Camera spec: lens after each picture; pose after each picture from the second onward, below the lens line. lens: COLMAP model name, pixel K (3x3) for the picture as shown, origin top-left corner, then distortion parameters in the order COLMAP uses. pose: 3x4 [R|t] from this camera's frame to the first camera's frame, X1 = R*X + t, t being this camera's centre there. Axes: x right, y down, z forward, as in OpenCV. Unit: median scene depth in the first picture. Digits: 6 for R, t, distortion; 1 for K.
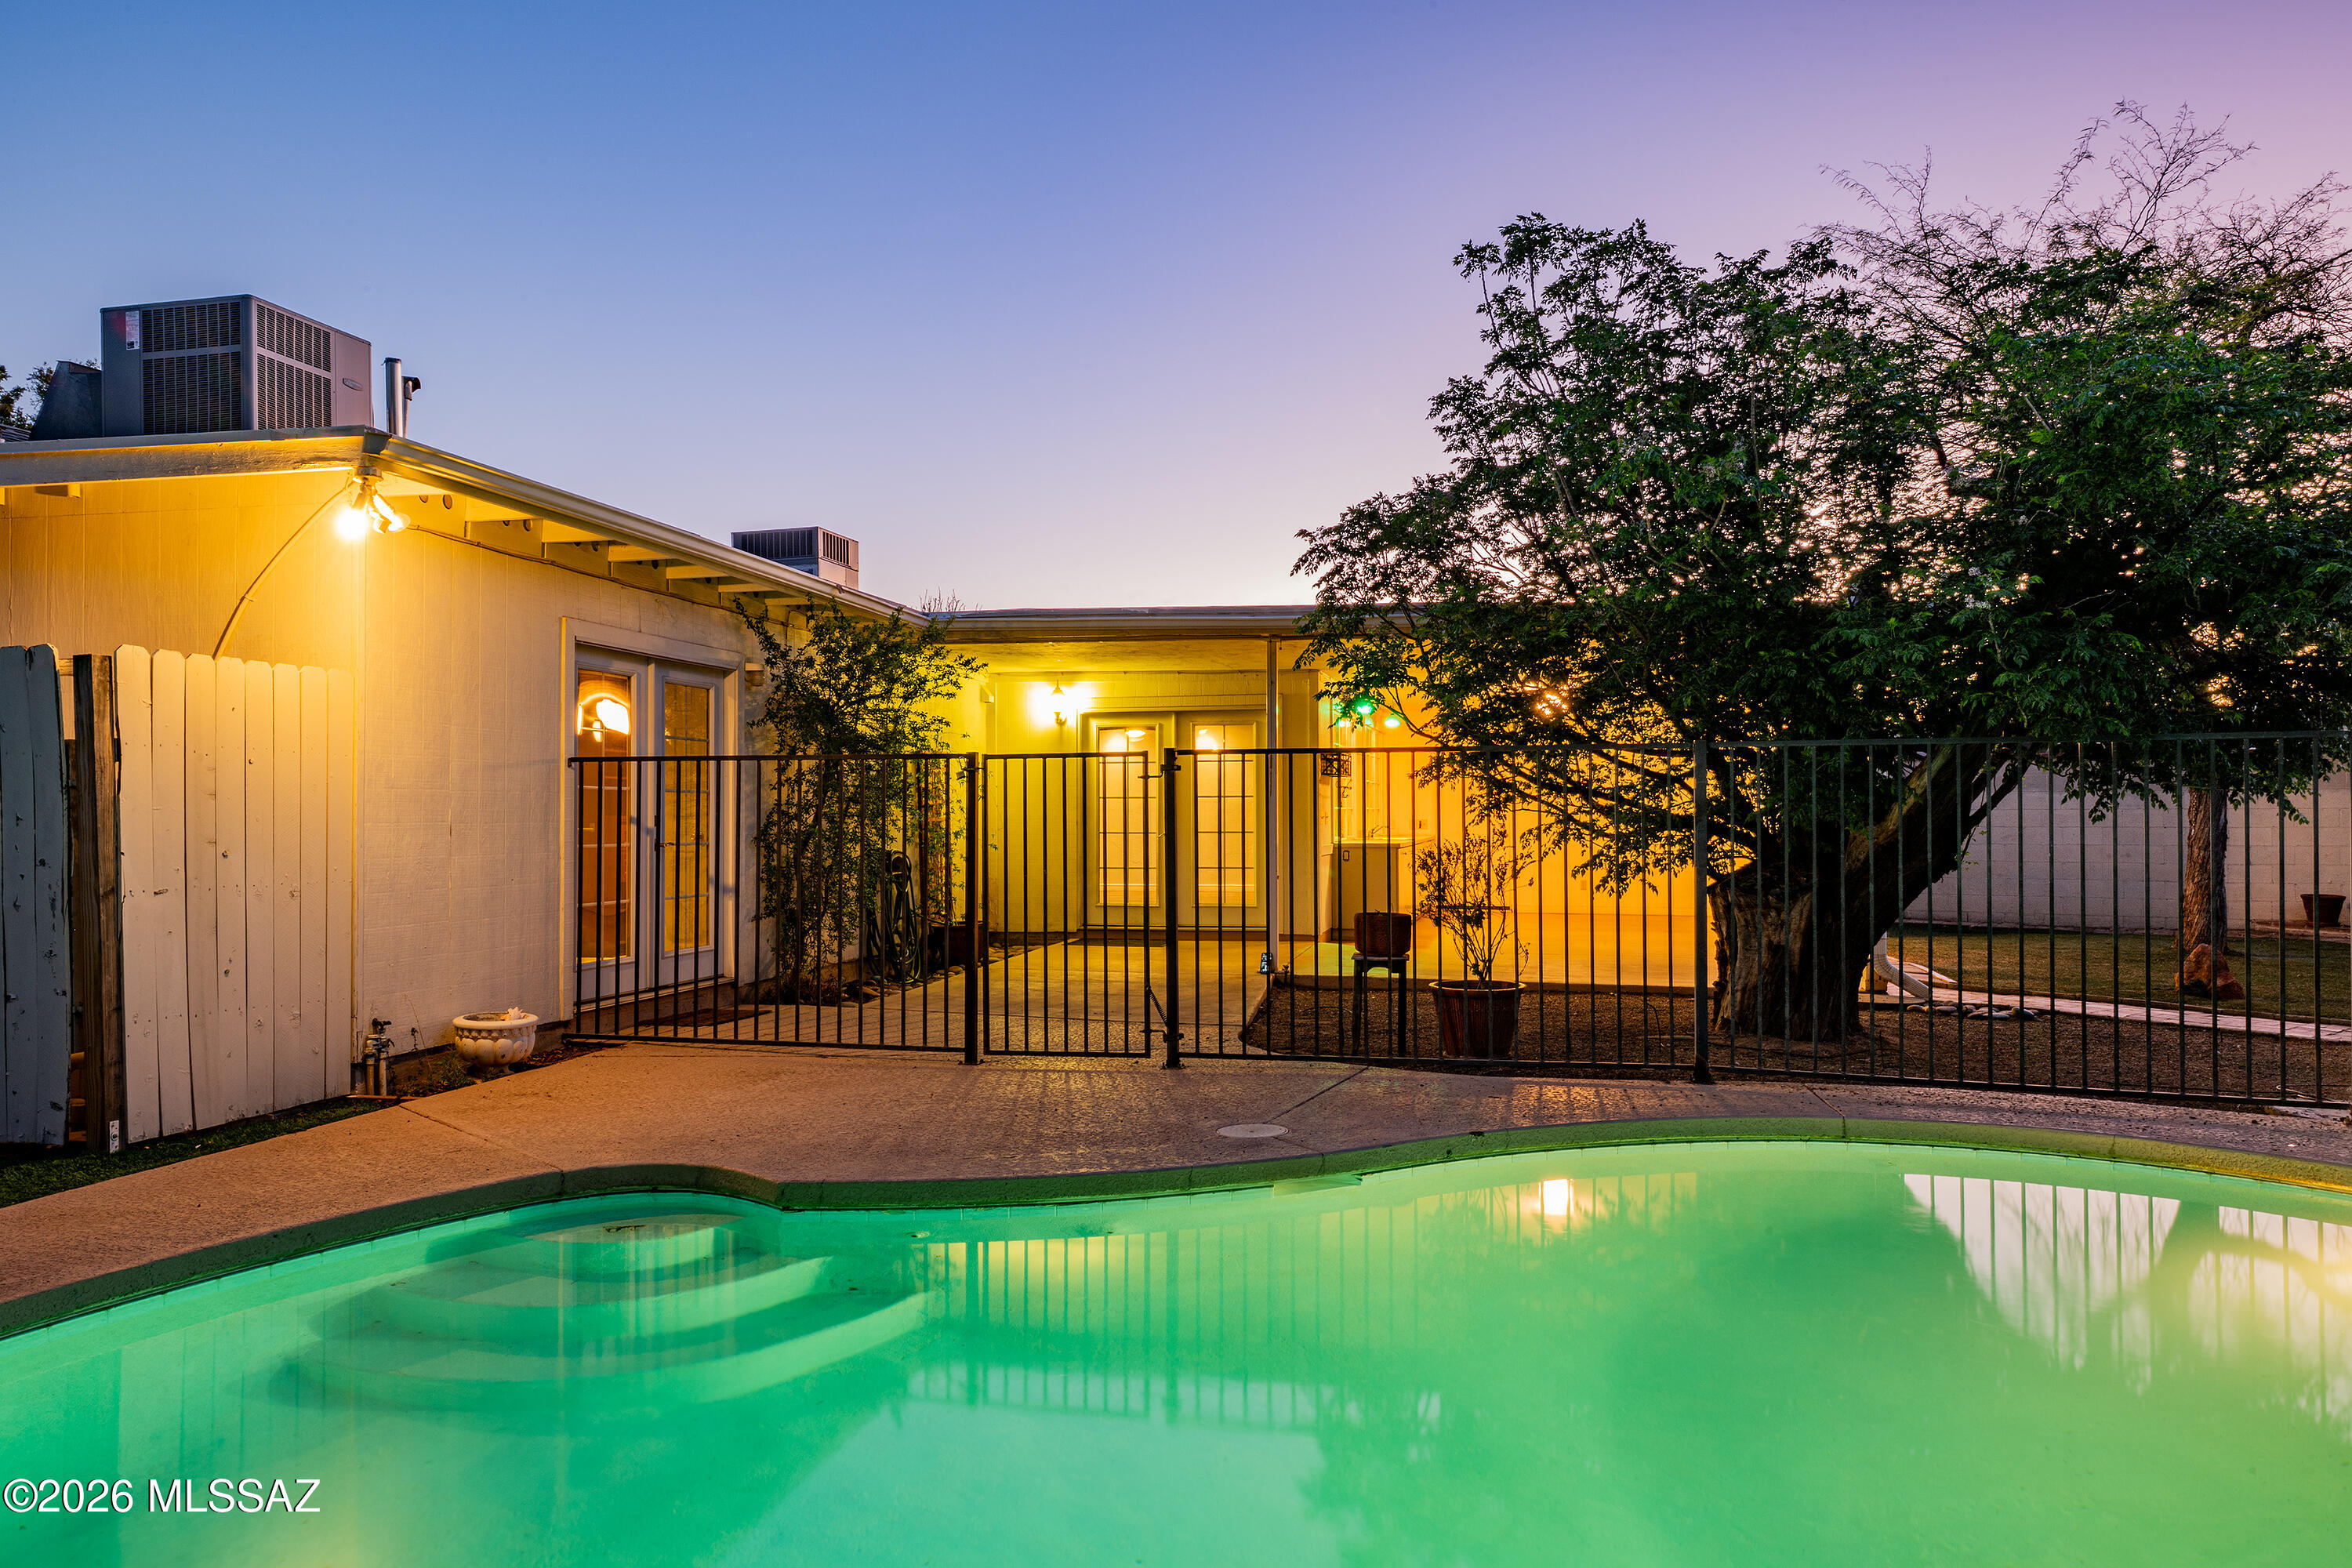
lens RADIAL K [[1602.8, 0, 1176.0], [0, 1602.8, 784.0], [0, 0, 1]] dist [0.001868, -0.000588]
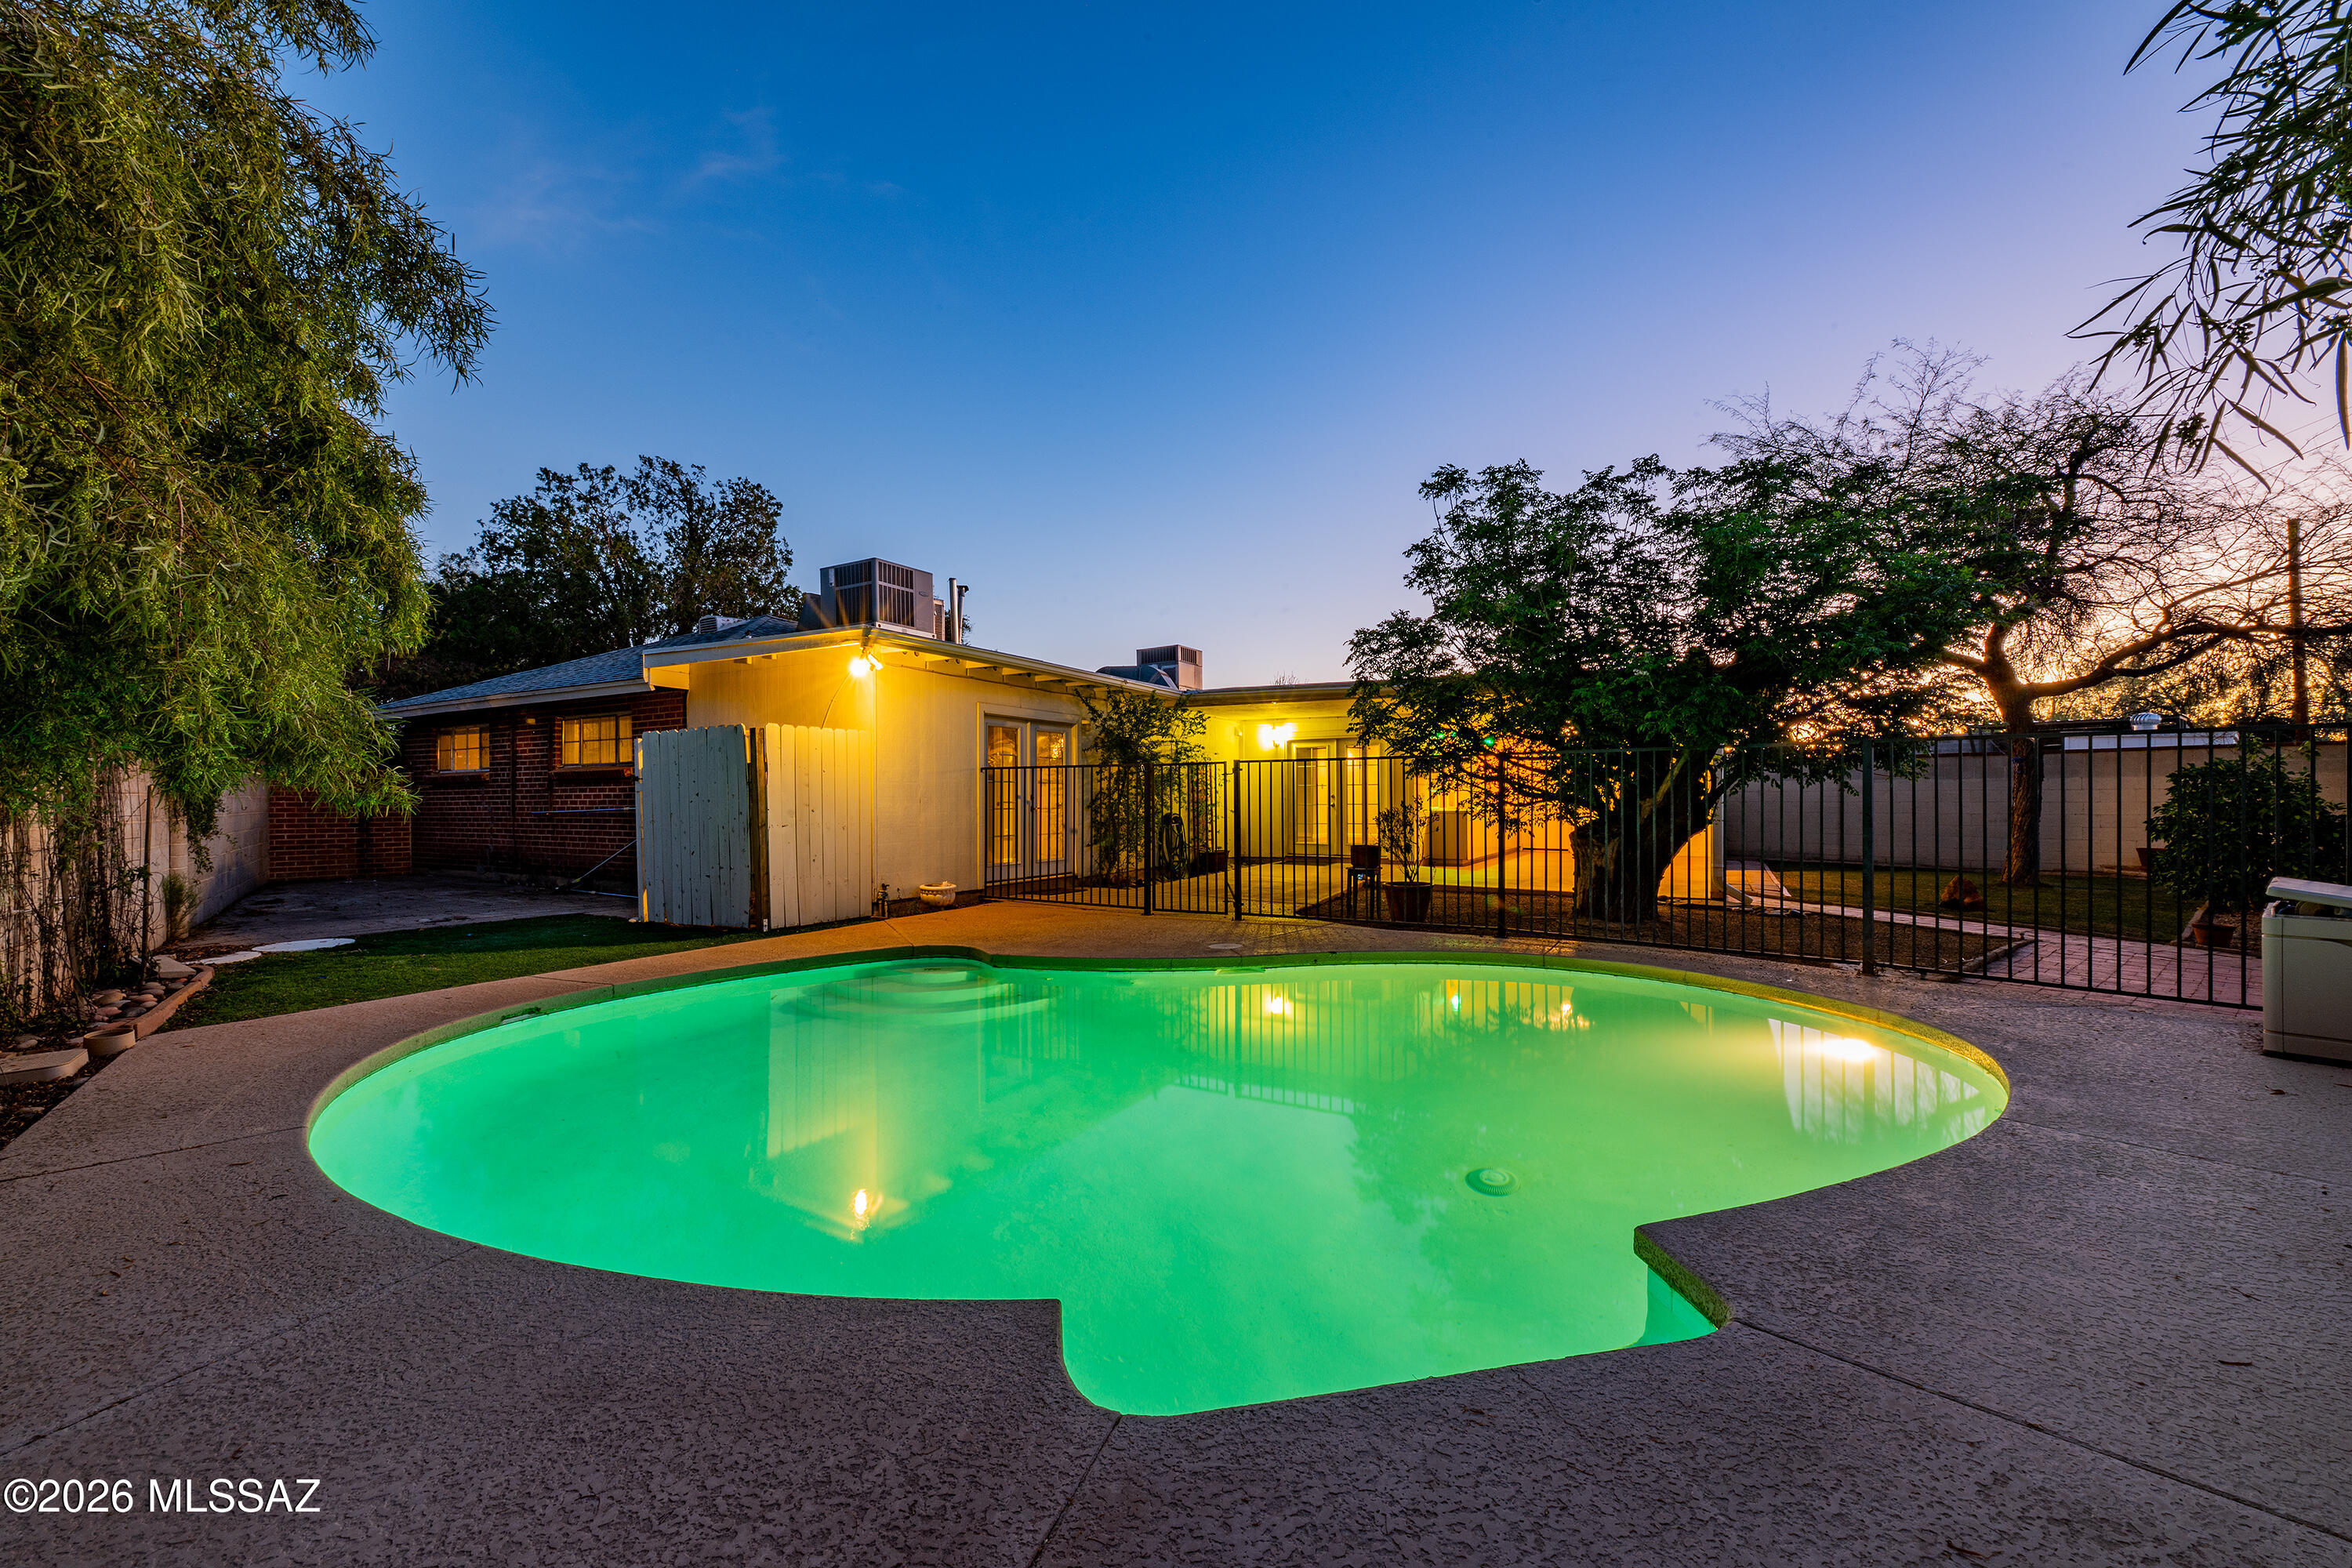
lens RADIAL K [[903.8, 0, 1180.2], [0, 903.8, 794.1], [0, 0, 1]] dist [0.006331, 0.000008]
pose [[0.956247, -0.002697, -0.292549, 0.210180], [0.007531, 0.999853, 0.015399, 0.002191], [0.292465, -0.016928, 0.956126, -0.076437]]
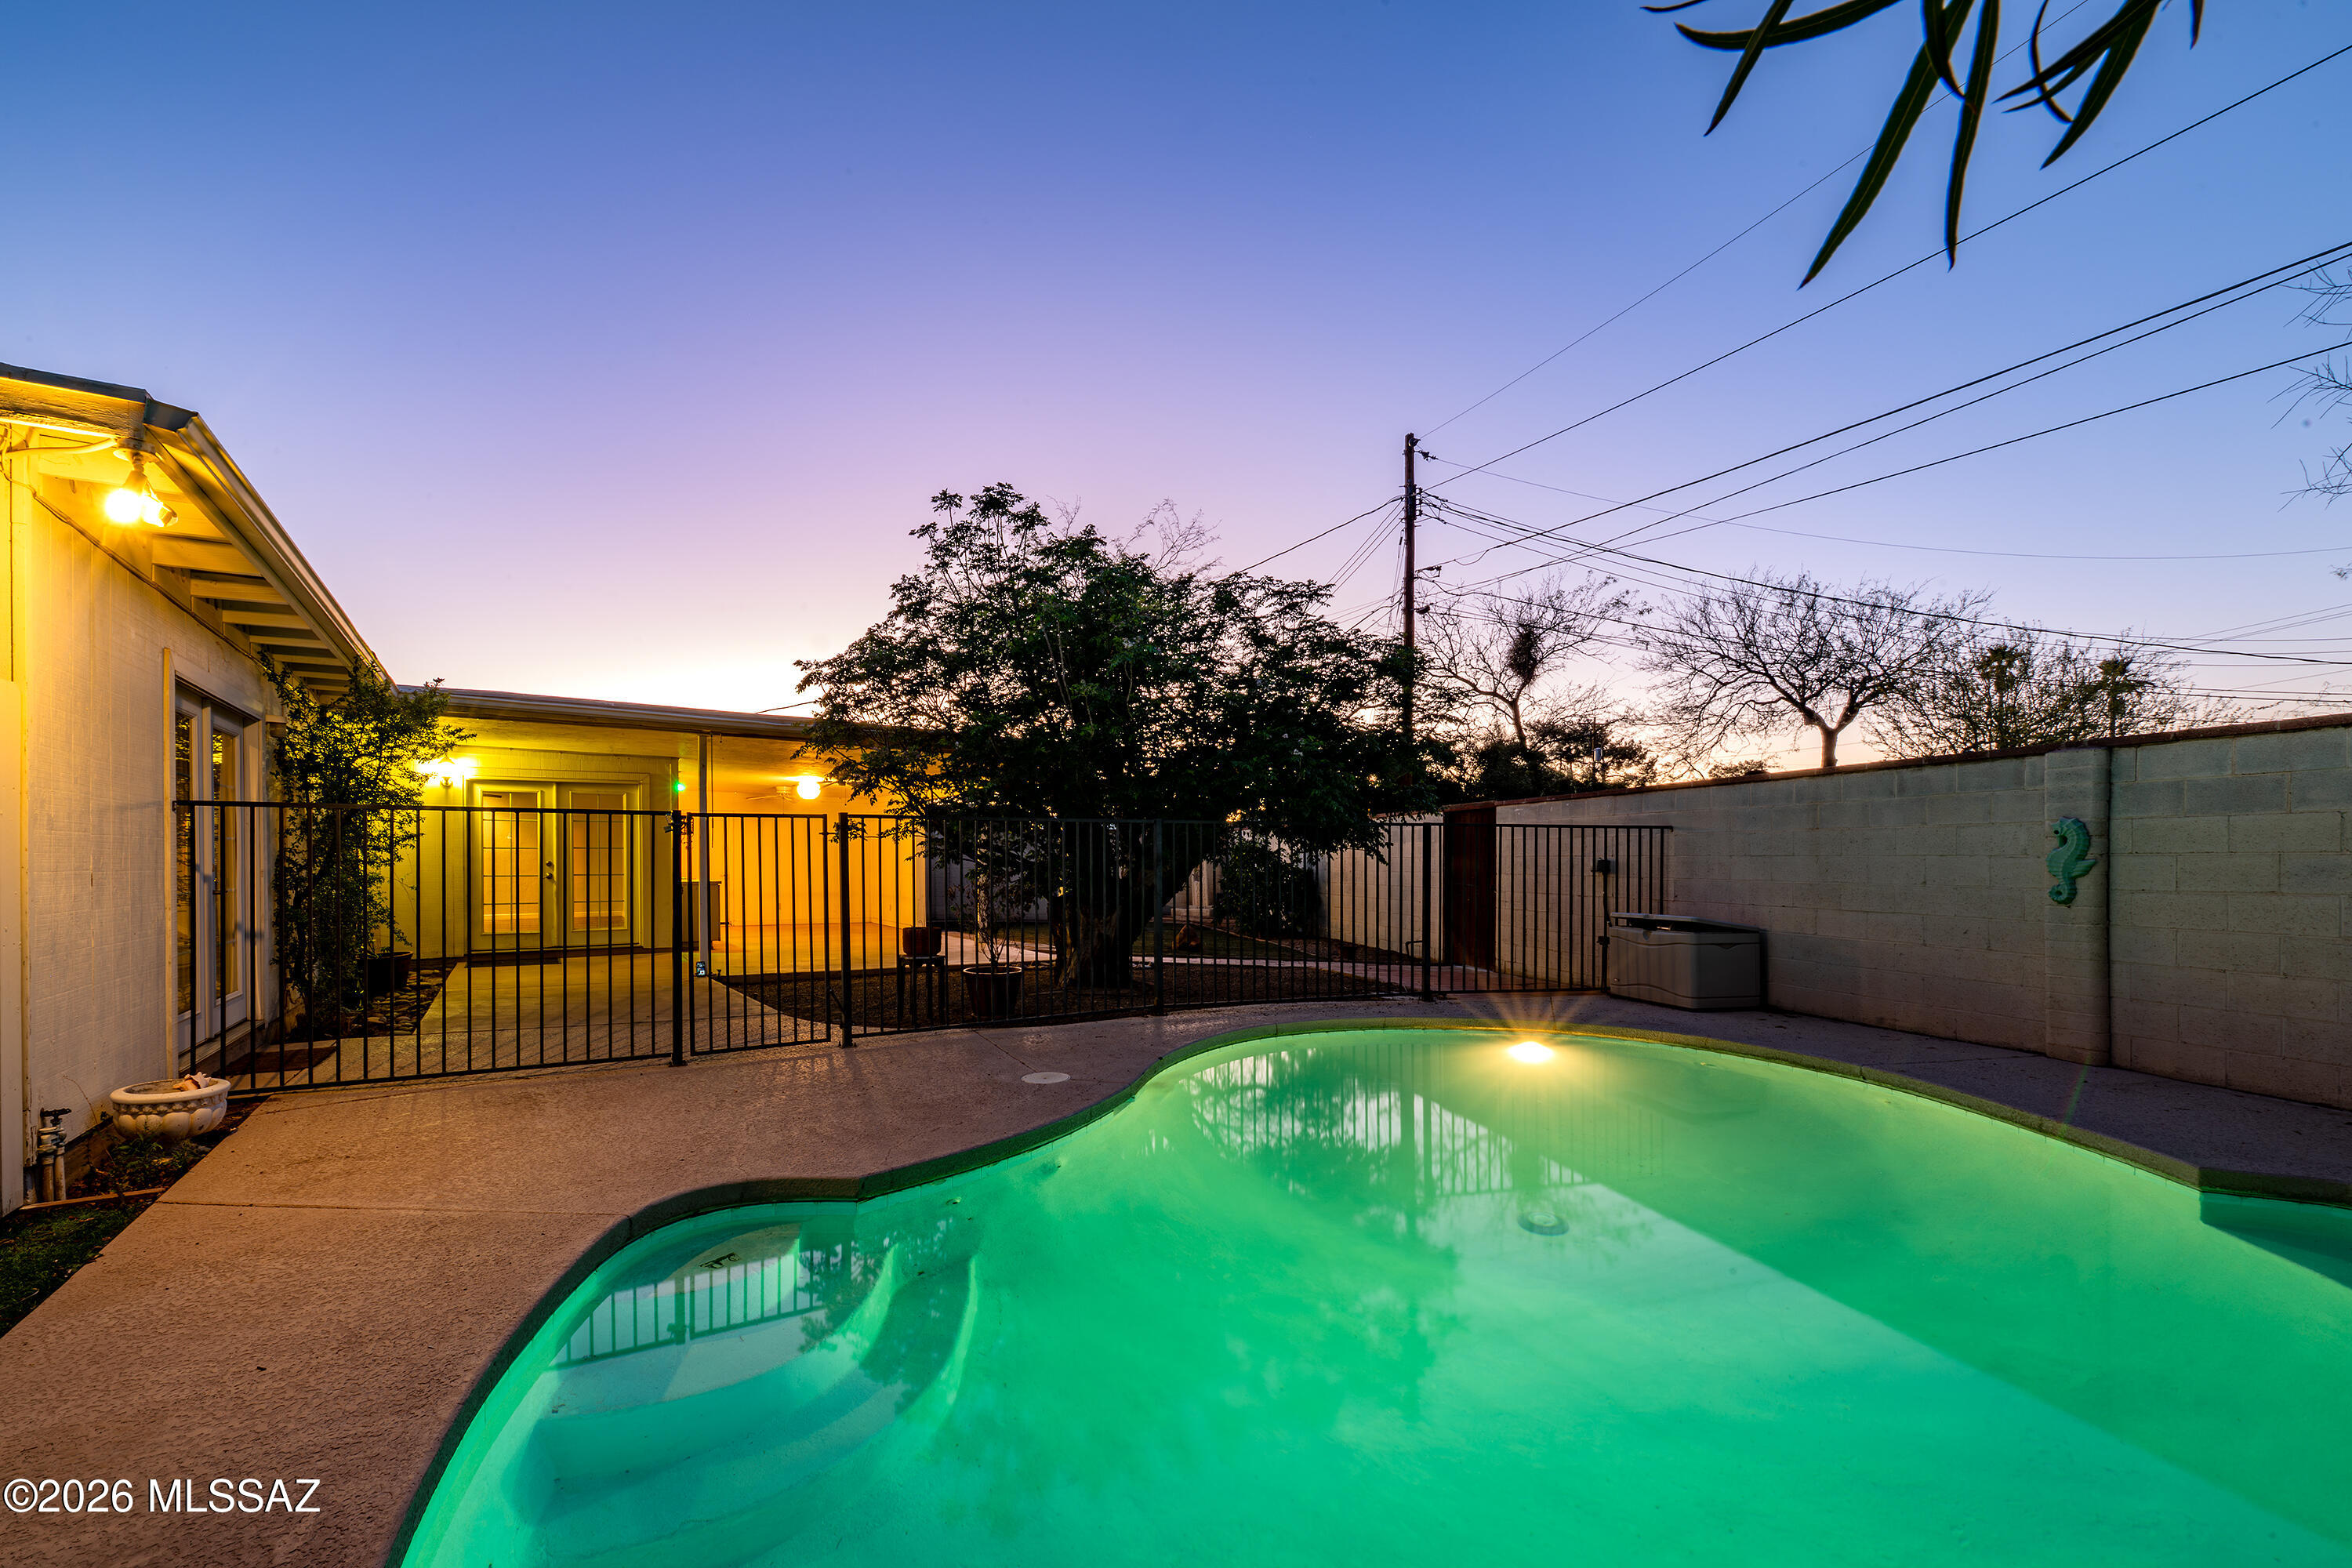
lens RADIAL K [[962.1, 0, 1128.5], [0, 962.1, 859.8], [0, 0, 1]] dist [-0.001211, -0.000427]
pose [[0.737398, -0.000241, 0.675459, -0.308638], [-0.011474, 0.999851, 0.012884, 0.003899], [-0.675361, -0.017251, 0.737285, 0.190027]]
